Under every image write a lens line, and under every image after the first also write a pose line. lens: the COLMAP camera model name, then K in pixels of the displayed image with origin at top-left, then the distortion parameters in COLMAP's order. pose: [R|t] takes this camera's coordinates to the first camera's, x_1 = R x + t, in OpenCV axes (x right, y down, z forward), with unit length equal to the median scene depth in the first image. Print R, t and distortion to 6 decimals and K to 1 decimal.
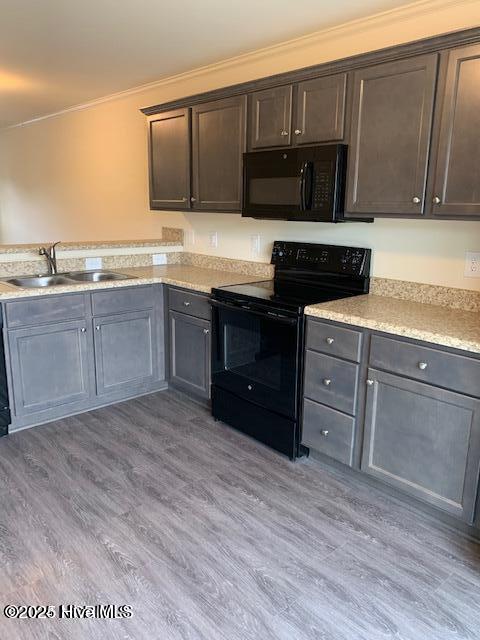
lens RADIAL K [[488.2, 0, 245.3], [0, 488.2, 320.4], [0, 0, 1]] dist [0.001802, 0.000093]
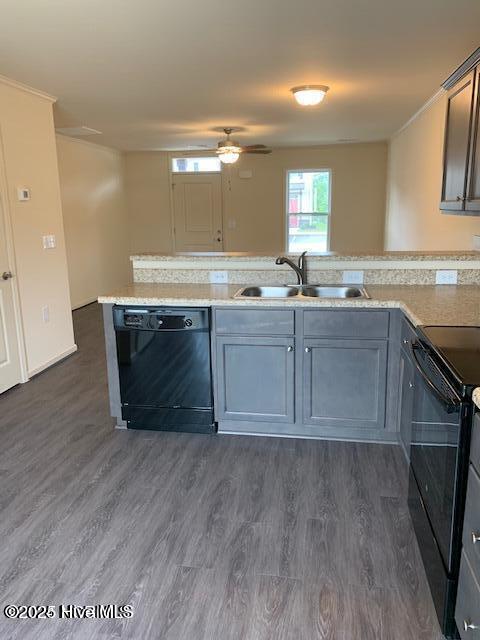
lens RADIAL K [[488.2, 0, 240.6], [0, 488.2, 318.2], [0, 0, 1]] dist [0.001802, 0.000093]
pose [[0.611155, 0.138379, -0.779321, 0.294618], [-0.150653, 0.986936, 0.057100, -0.071832], [0.777041, 0.082510, 0.624018, 0.347845]]
